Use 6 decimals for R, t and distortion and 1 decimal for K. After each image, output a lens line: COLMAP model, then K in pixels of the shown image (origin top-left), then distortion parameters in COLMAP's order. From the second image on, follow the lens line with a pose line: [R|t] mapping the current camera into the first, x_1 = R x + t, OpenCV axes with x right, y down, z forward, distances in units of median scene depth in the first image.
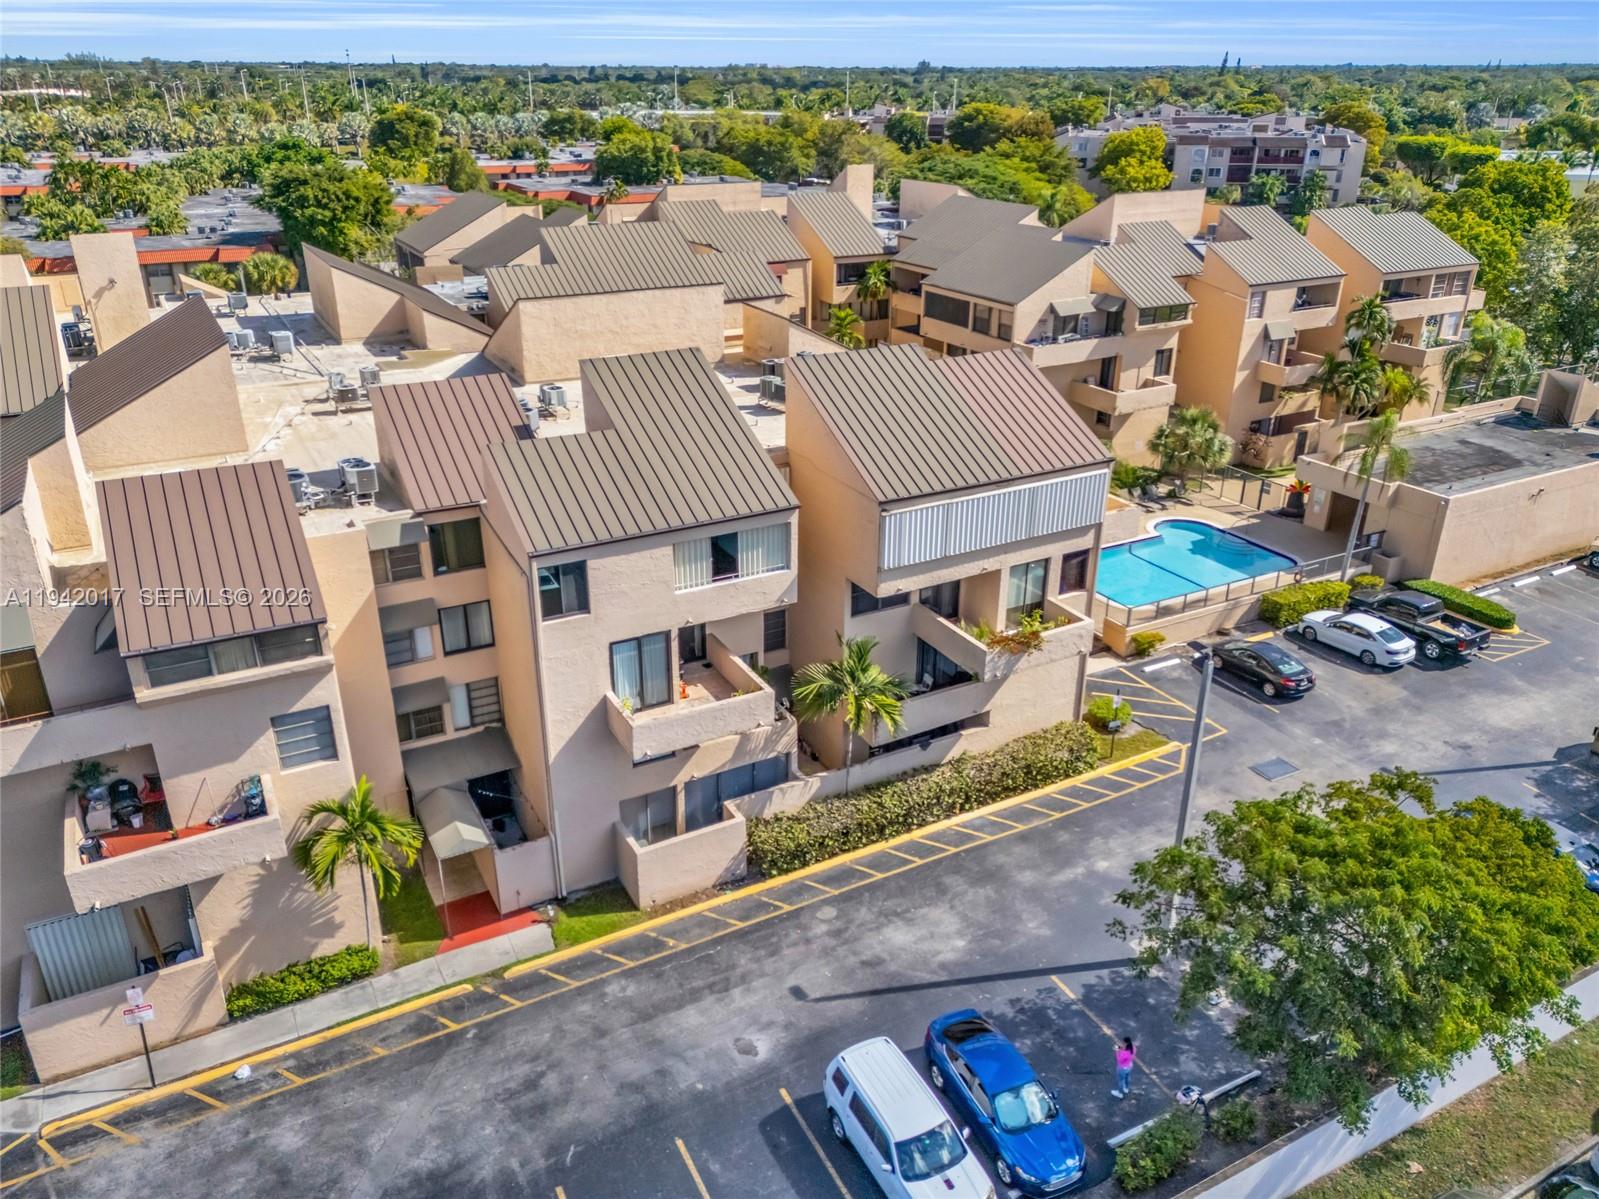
lens RADIAL K [[1186.1, 0, 798.4], [0, 1186.1, 600.5], [0, 0, 1]] dist [0.036118, -0.003731]
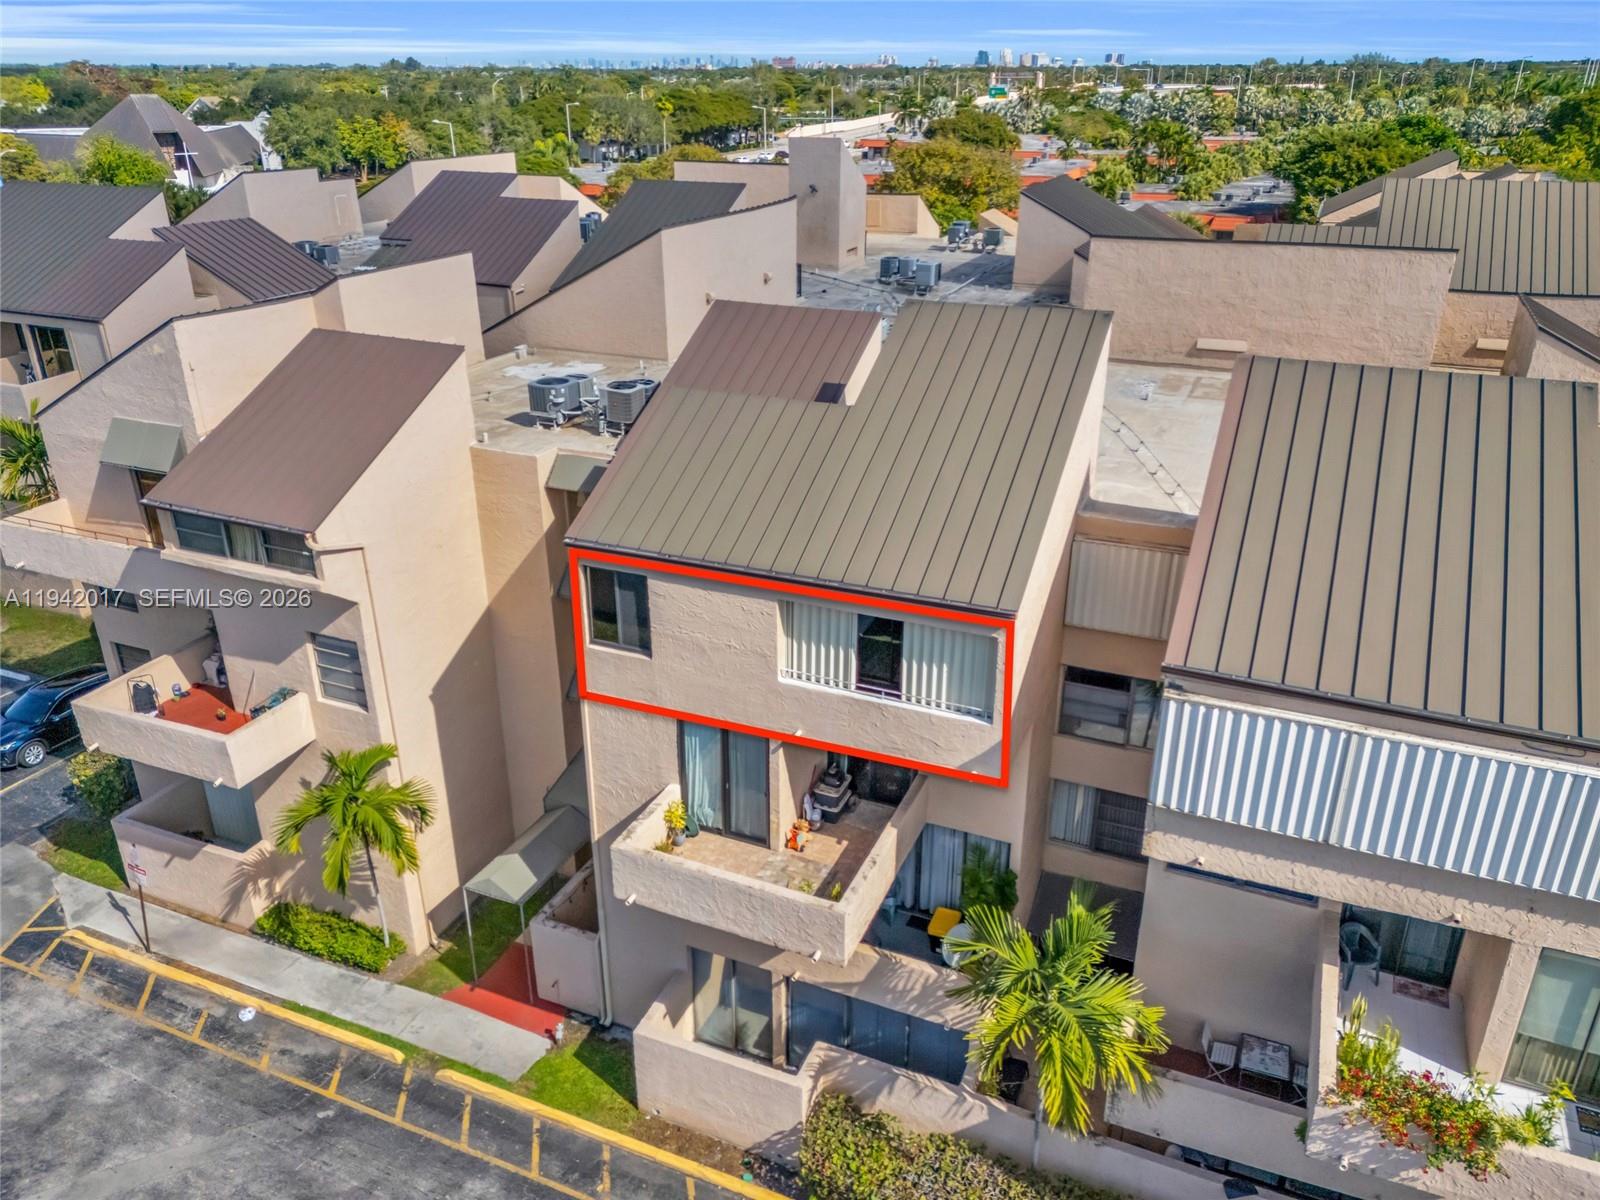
lens RADIAL K [[1186.9, 0, 799.5], [0, 1186.9, 599.7], [0, 0, 1]] dist [0.036118, -0.003731]
pose [[0.604511, 0.316840, -0.730875, 0.327841], [-0.320134, 0.936774, 0.141314, -0.132389], [0.729439, 0.148552, 0.667721, 0.603498]]
